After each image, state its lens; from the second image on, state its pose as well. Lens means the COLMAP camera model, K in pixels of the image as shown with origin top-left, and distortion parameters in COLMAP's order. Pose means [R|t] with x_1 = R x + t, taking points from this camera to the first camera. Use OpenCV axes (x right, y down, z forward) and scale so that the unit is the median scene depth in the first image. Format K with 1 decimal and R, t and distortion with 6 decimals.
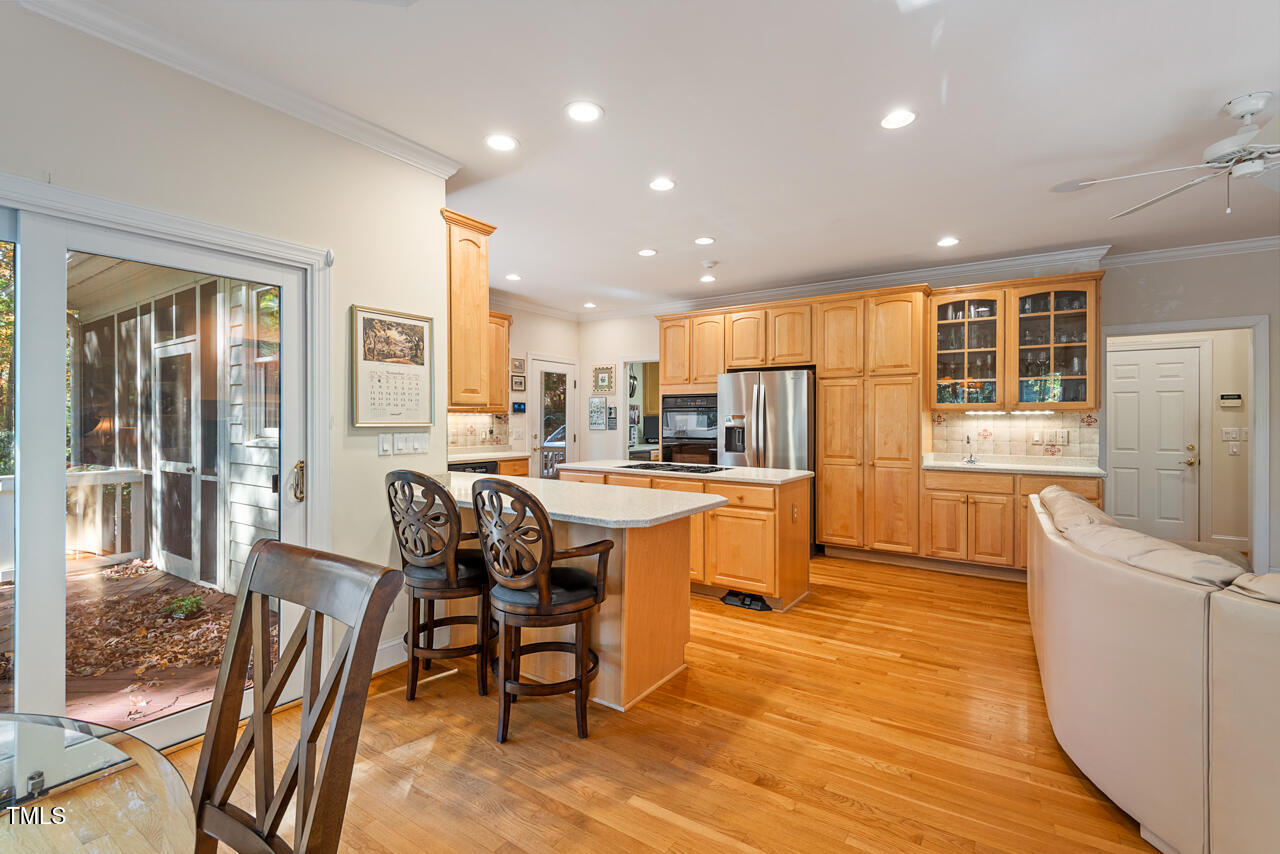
lens RADIAL K [[584.2, 0, 605.6], [0, 584.2, 428.5], [0, 0, 1]] dist [0.026370, -0.015709]
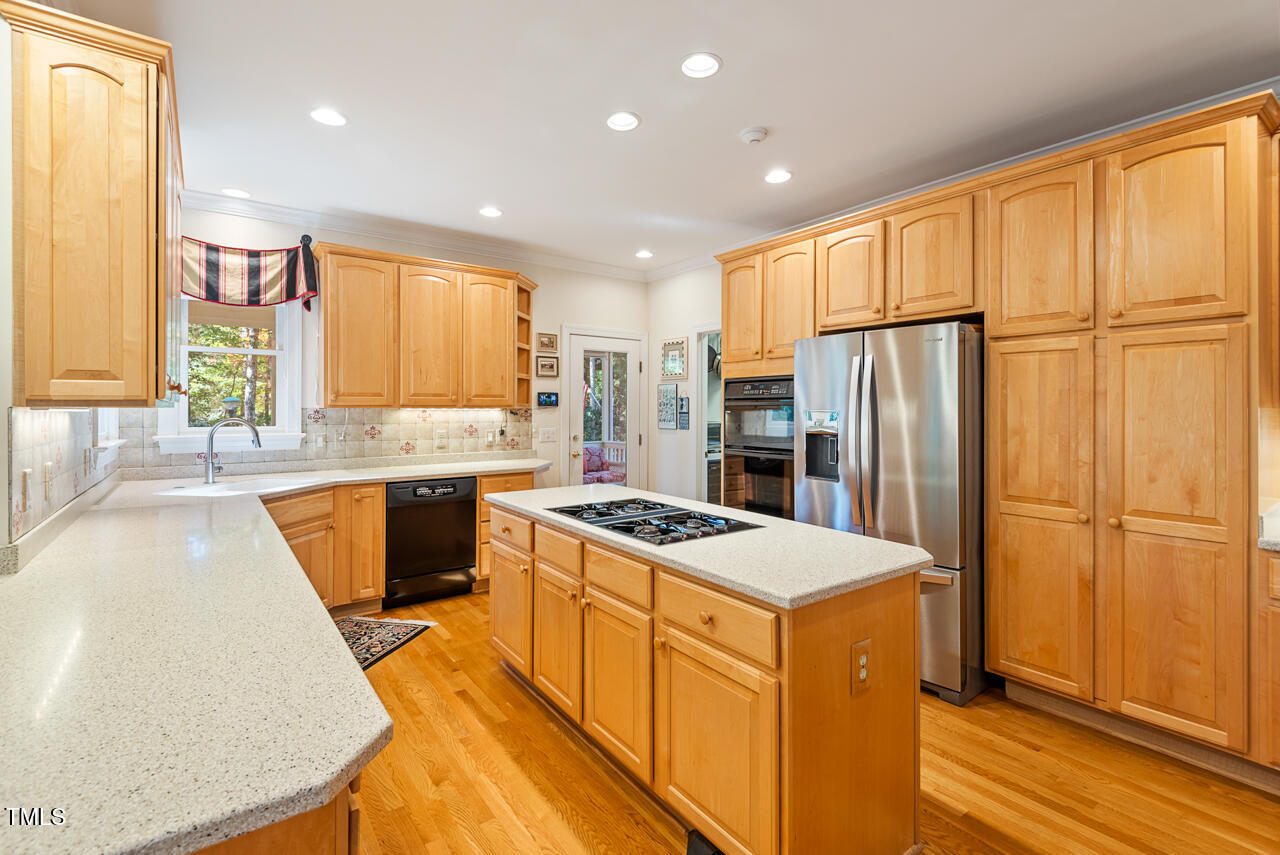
lens RADIAL K [[584.2, 0, 616.4], [0, 584.2, 413.4], [0, 0, 1]] dist [0.026370, -0.015709]
pose [[0.950558, 0.000553, -0.310547, 0.239397], [-0.002163, 0.999986, -0.004839, -0.021307], [0.310540, 0.005272, 0.950546, 0.469131]]
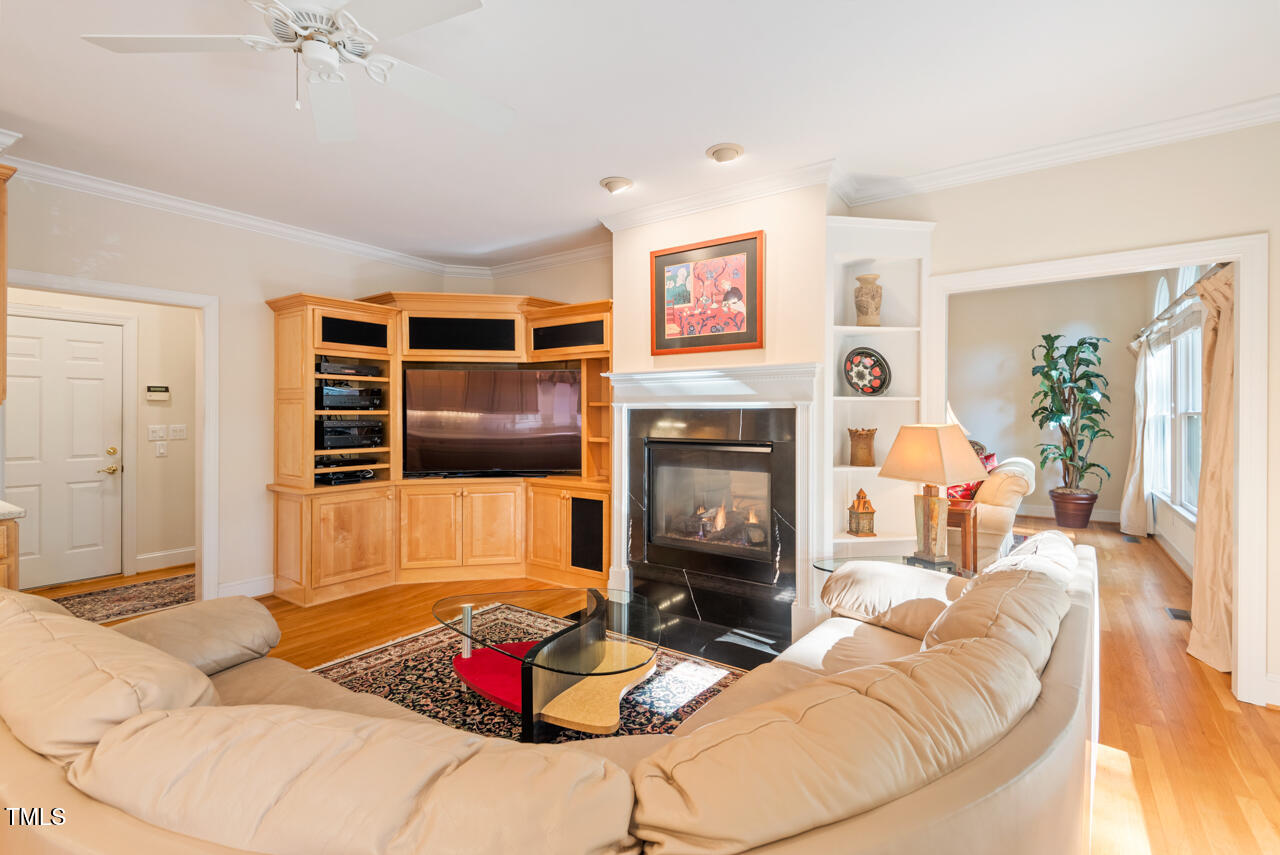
lens RADIAL K [[584.2, 0, 666.2], [0, 584.2, 419.3], [0, 0, 1]] dist [0.026370, -0.015709]
pose [[-0.031527, -0.008285, 0.999469, 0.201648], [0.007838, 0.999933, 0.008536, -0.012900], [-0.999472, 0.008103, -0.031460, 0.321301]]
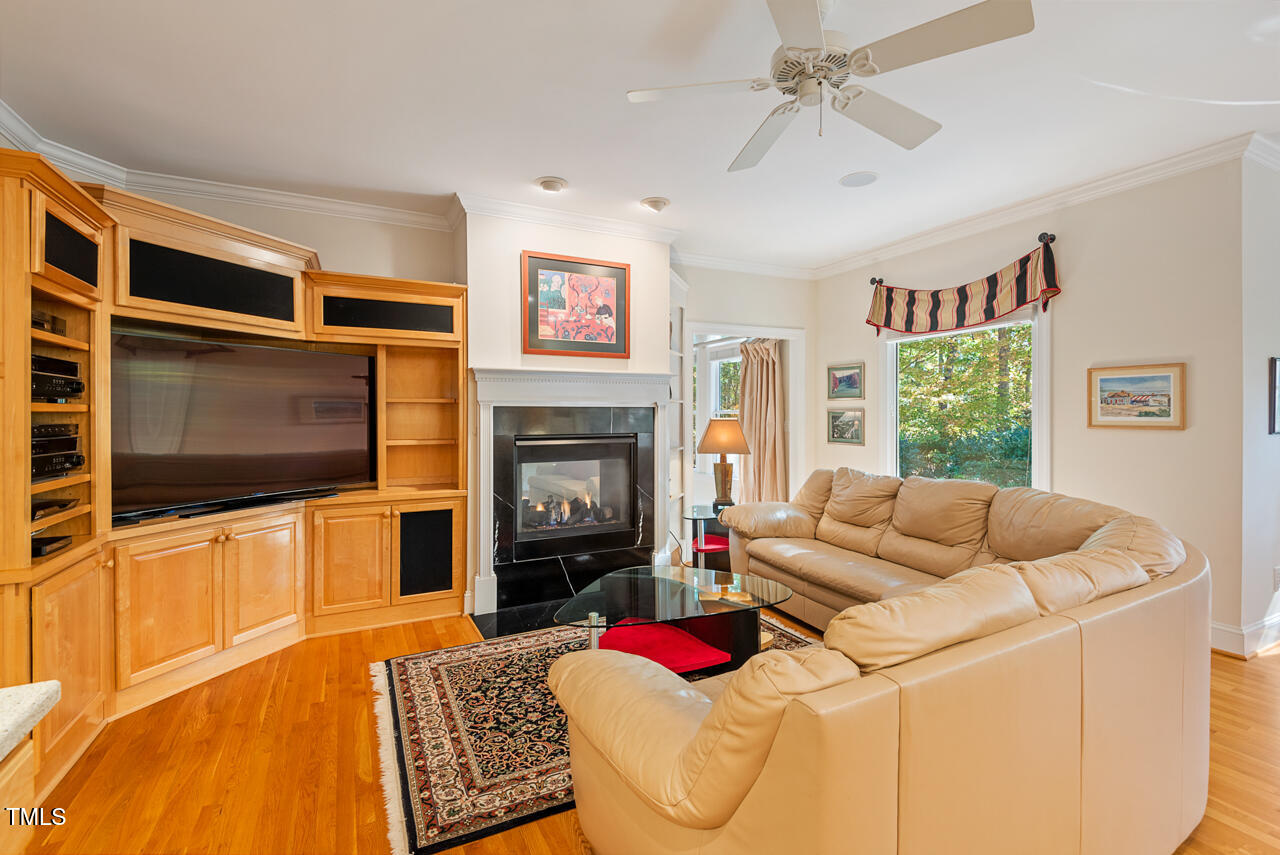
lens RADIAL K [[584.2, 0, 653.1], [0, 584.2, 411.2], [0, 0, 1]] dist [0.026370, -0.015709]
pose [[-0.898982, 0.006829, 0.437932, 0.479822], [0.007300, 0.999973, -0.000609, -0.012418], [-0.437924, 0.002649, -0.899008, 0.933661]]
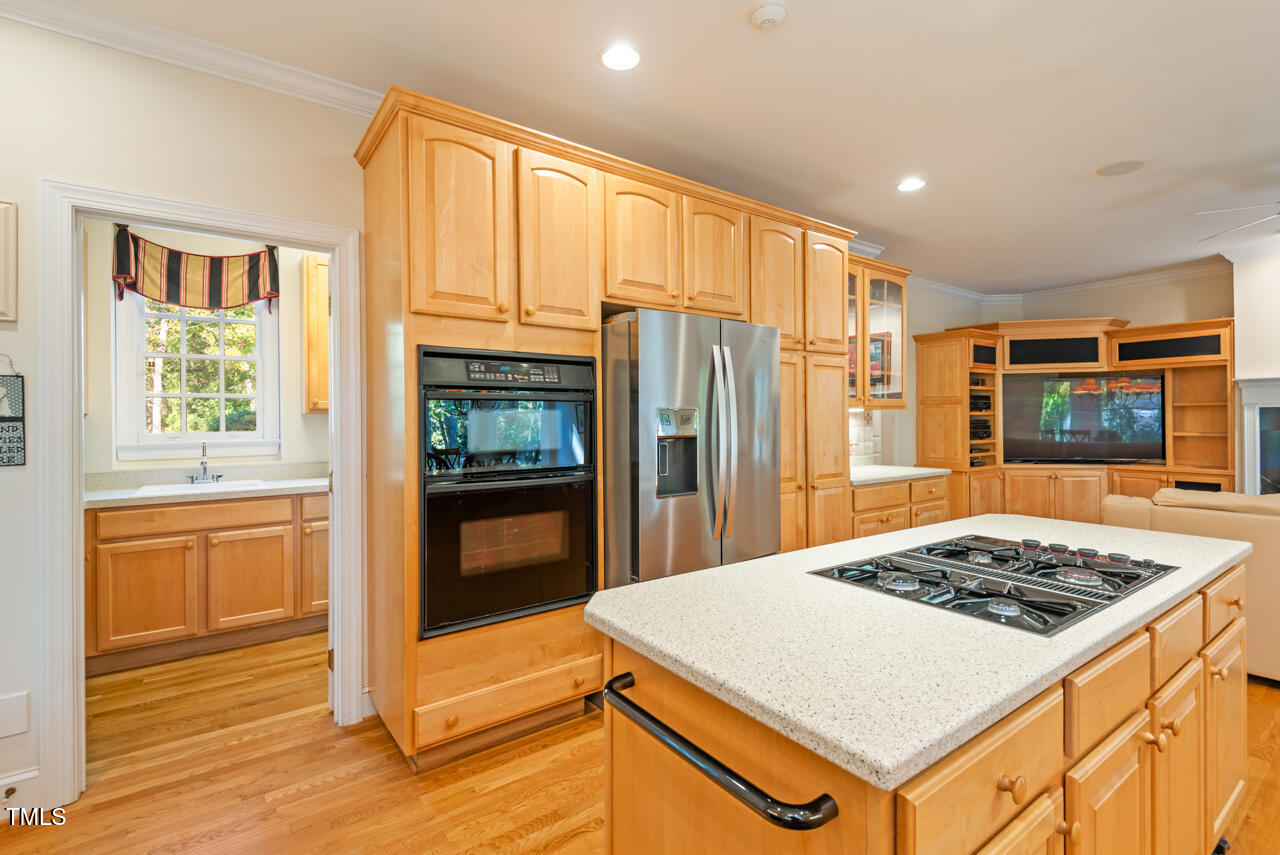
lens RADIAL K [[584.2, 0, 638.4], [0, 584.2, 422.2], [0, 0, 1]] dist [0.026370, -0.015709]
pose [[0.303362, -0.009460, 0.952829, -0.231272], [0.016749, 0.999849, 0.004594, -0.018202], [-0.952728, 0.014565, 0.303474, 1.024622]]
